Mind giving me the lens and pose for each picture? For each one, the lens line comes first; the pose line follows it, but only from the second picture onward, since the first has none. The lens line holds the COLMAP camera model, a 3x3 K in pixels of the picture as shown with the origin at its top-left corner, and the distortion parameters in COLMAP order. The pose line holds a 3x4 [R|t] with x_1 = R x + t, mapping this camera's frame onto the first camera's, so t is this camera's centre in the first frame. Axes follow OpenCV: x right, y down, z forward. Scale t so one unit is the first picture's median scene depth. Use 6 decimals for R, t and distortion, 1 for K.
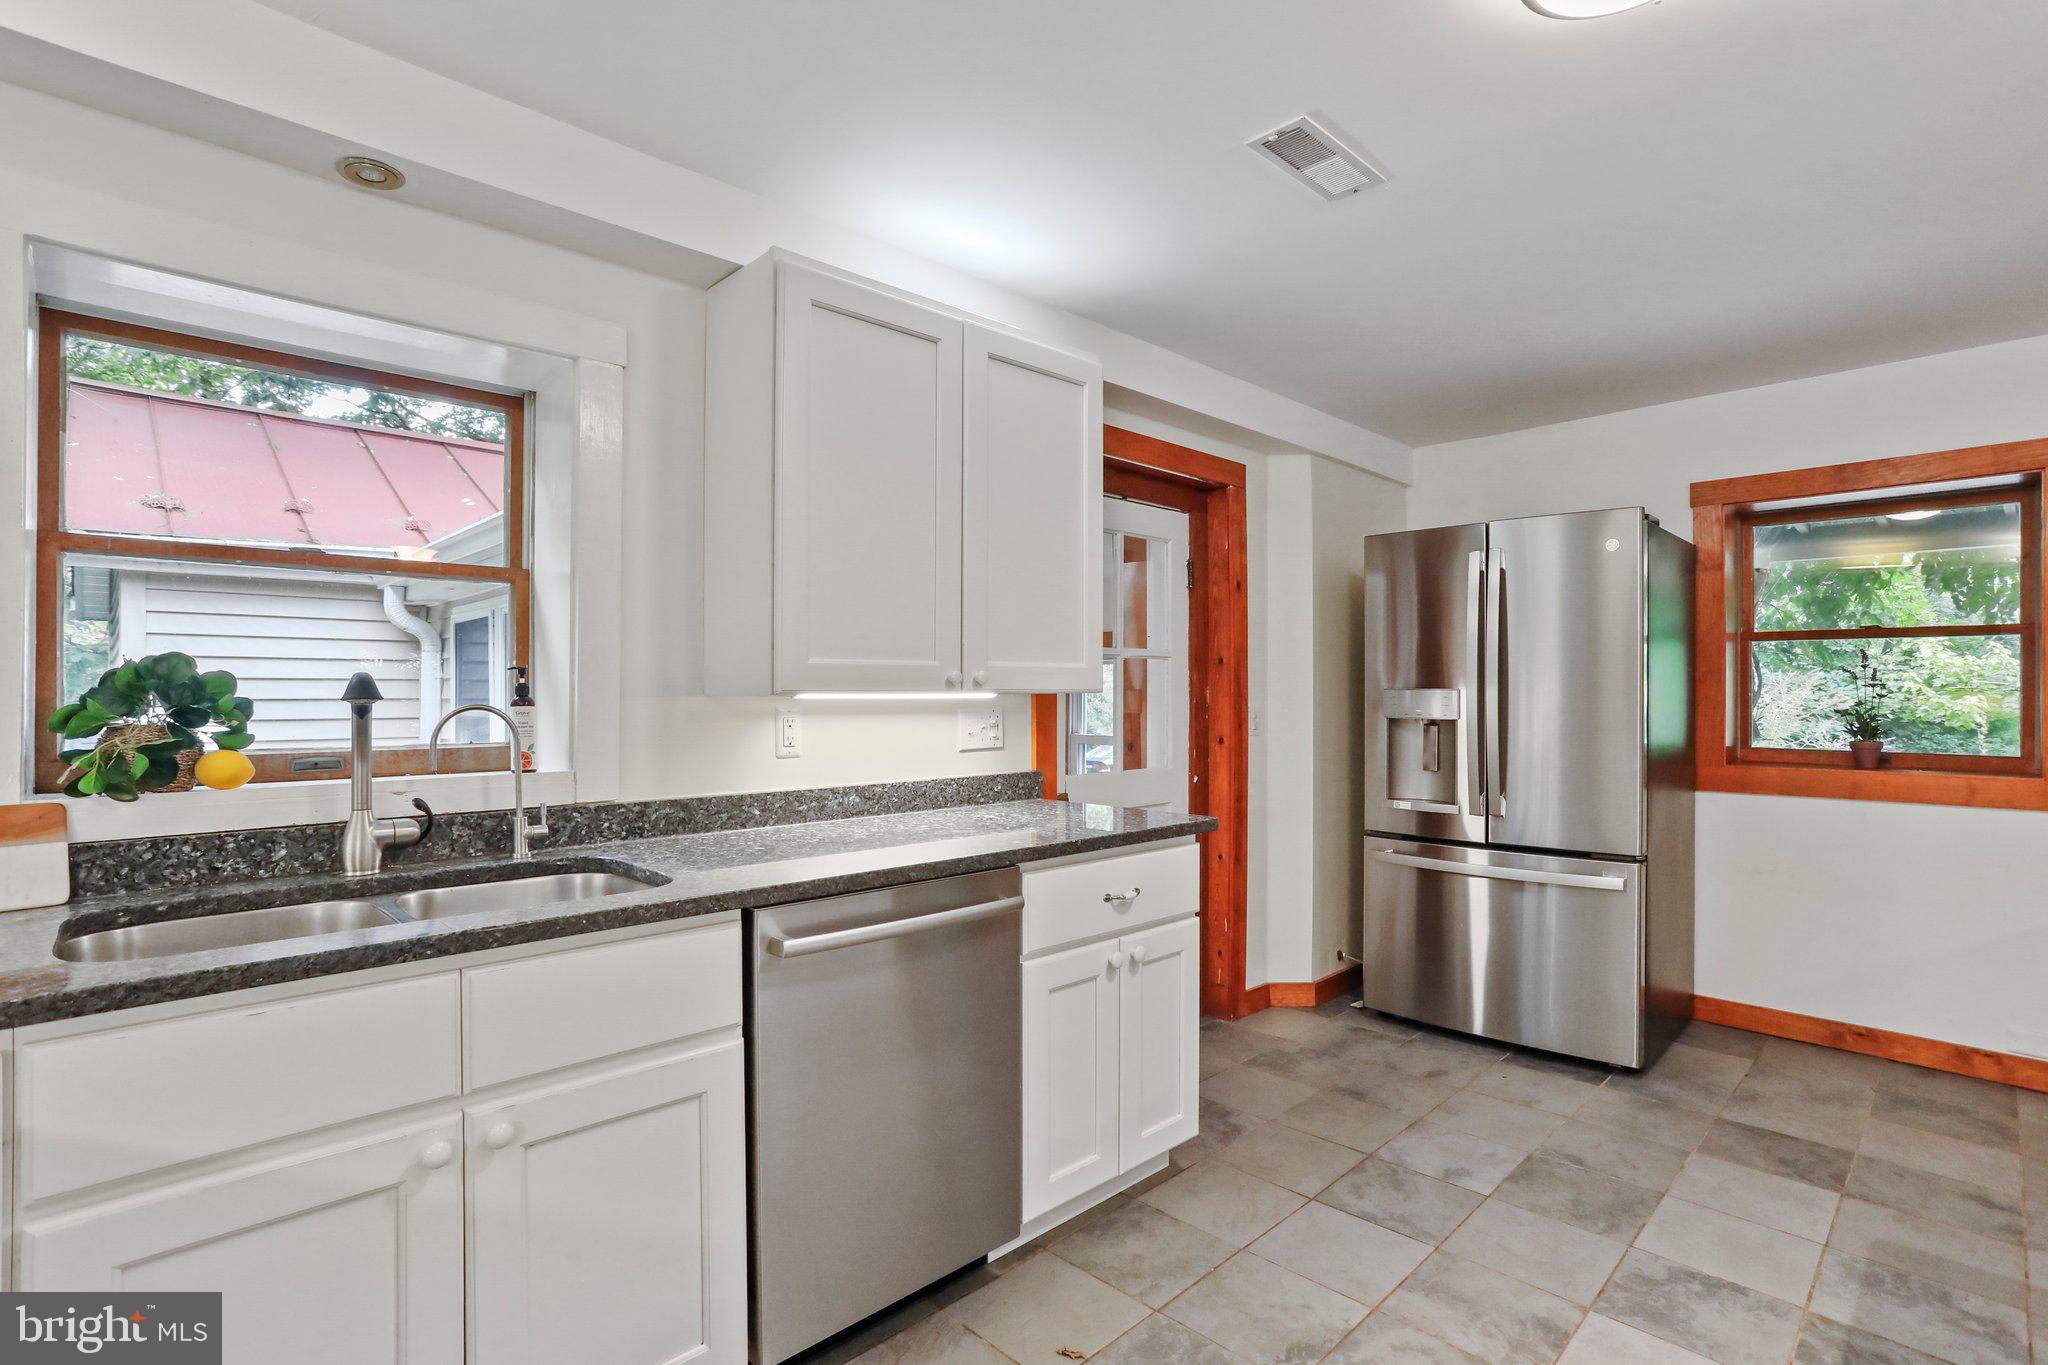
lens RADIAL K [[998.5, 0, 1029.4], [0, 998.5, 689.4], [0, 0, 1]] dist [-0.028616, 0.013372]
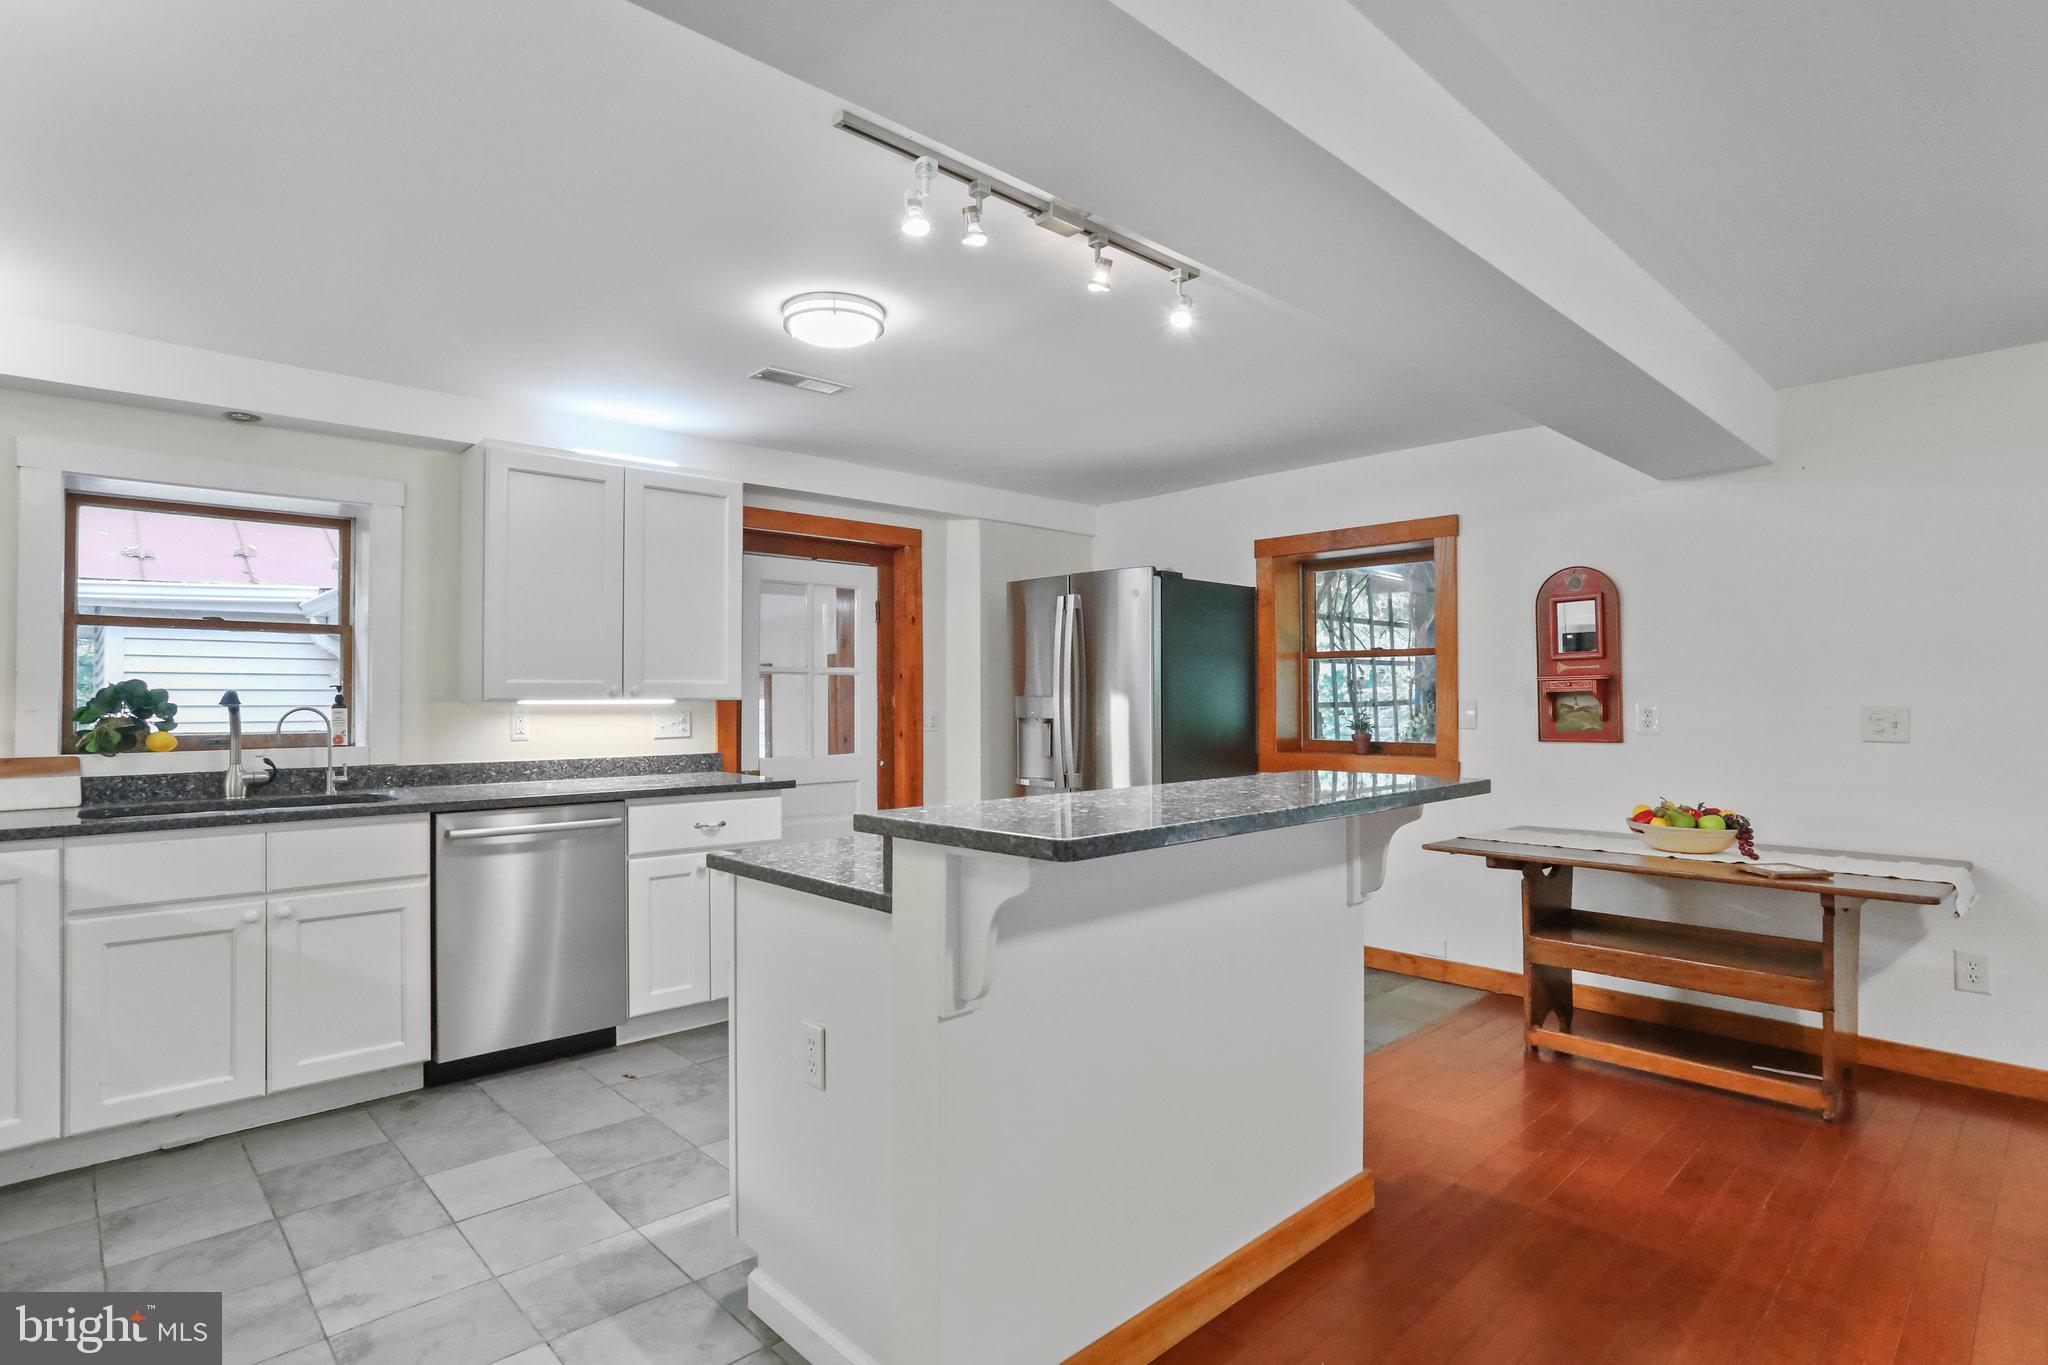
lens RADIAL K [[1071.1, 0, 1033.3], [0, 1071.1, 679.7], [0, 0, 1]] dist [-0.019488, 0.010940]
pose [[0.999701, -0.004012, -0.024101, 0.672293], [0.003626, 0.999865, -0.016057, 0.001435], [0.024162, 0.015965, 0.999581, -0.740987]]
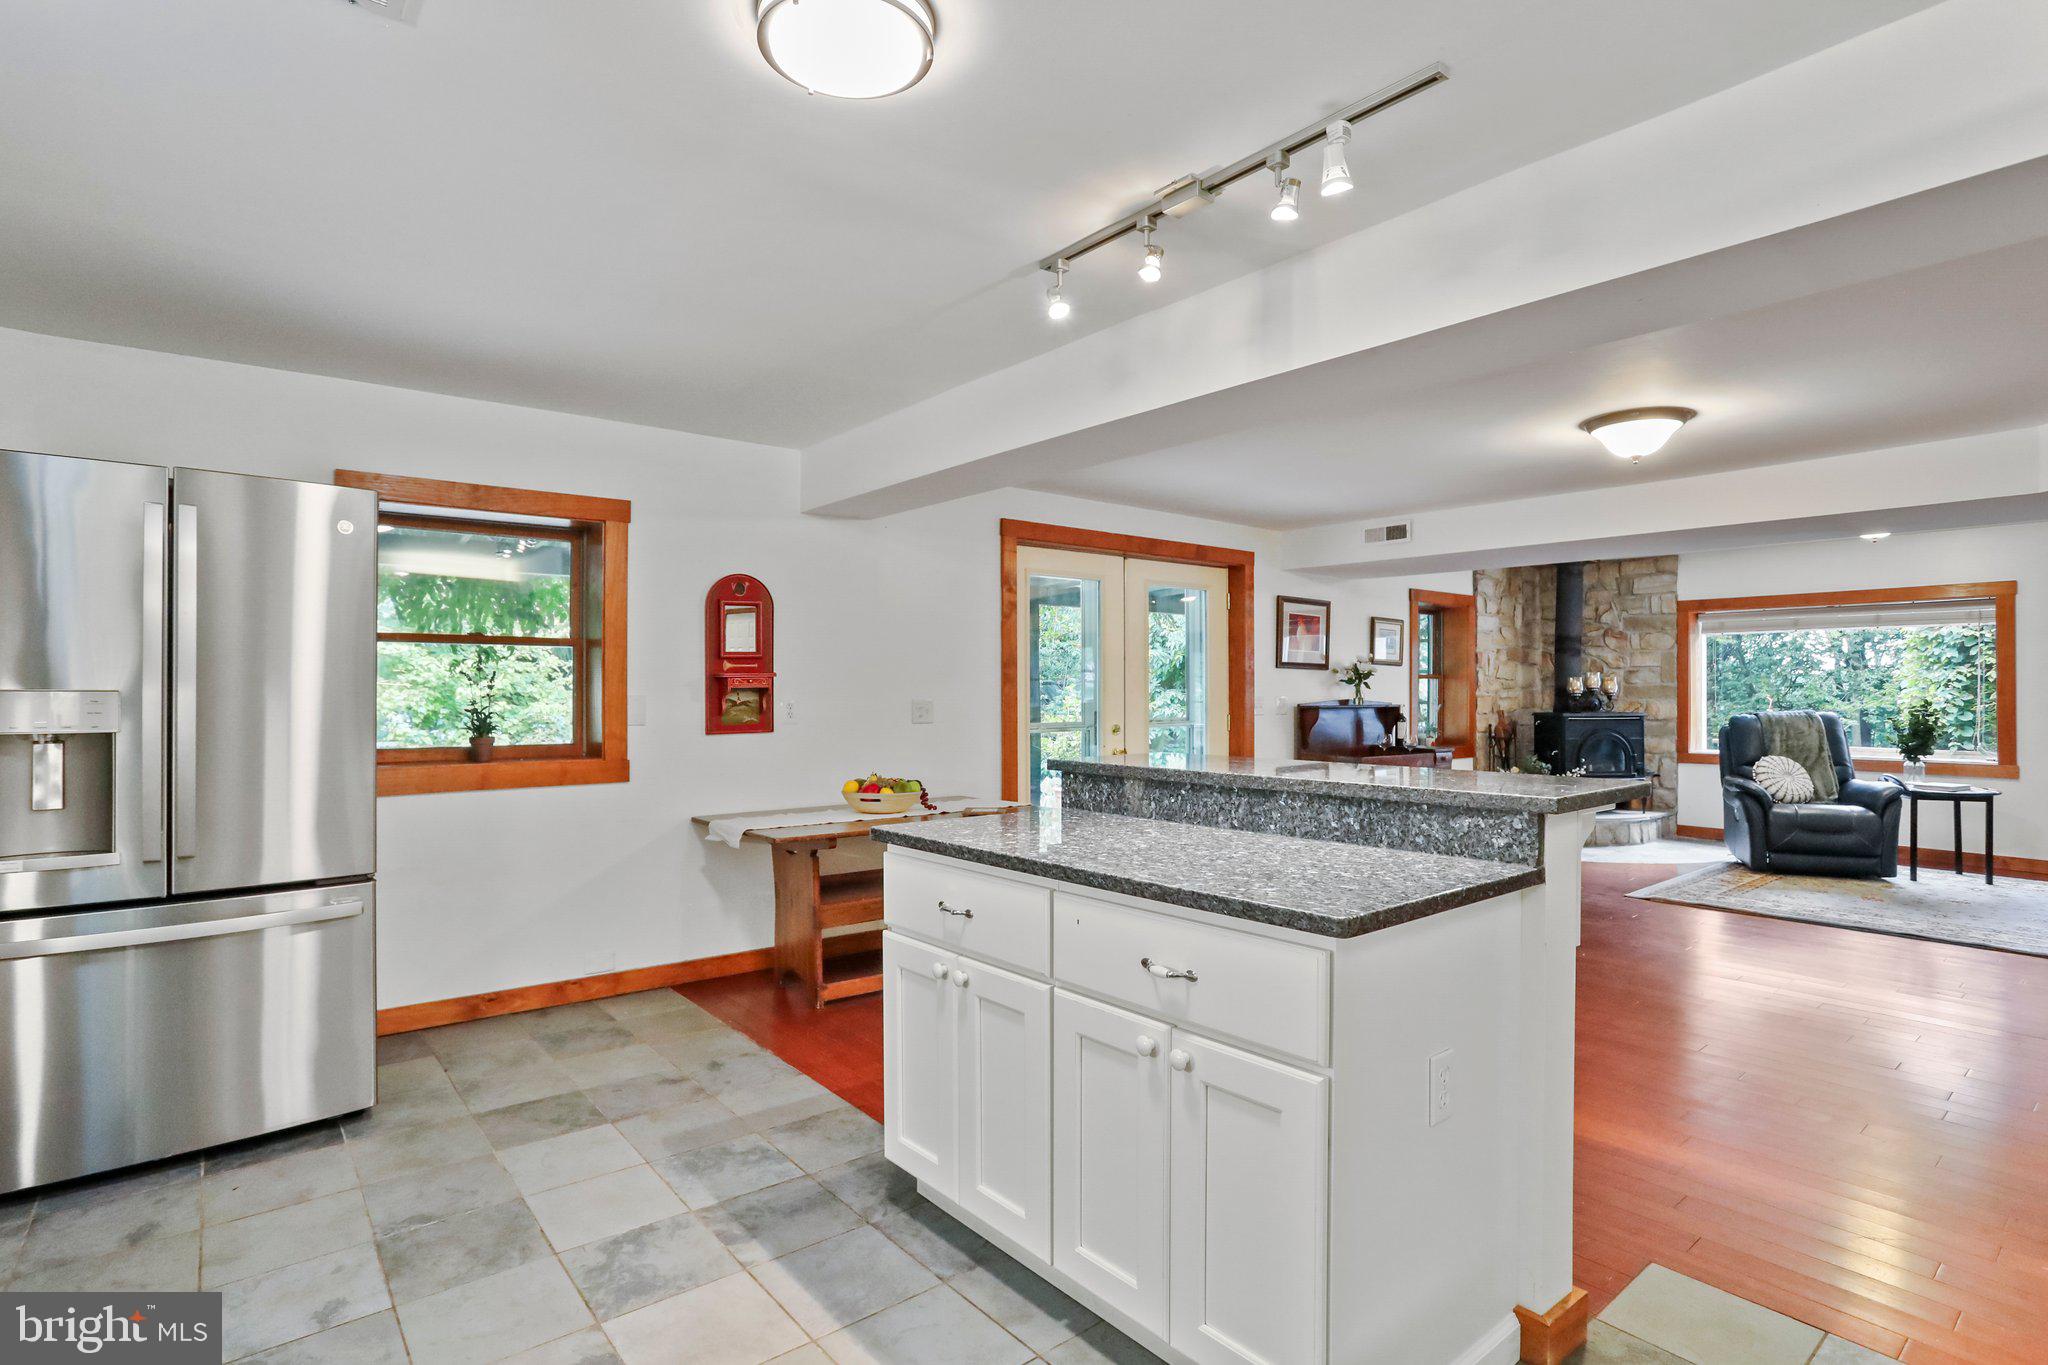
lens RADIAL K [[998.5, 0, 1045.0], [0, 998.5, 699.8], [0, 0, 1]] dist [-0.028616, 0.013372]
pose [[0.097050, -0.010716, 0.995222, -0.308275], [0.001790, 0.999942, 0.010593, -0.000011], [-0.995278, 0.000753, 0.097064, 0.399897]]
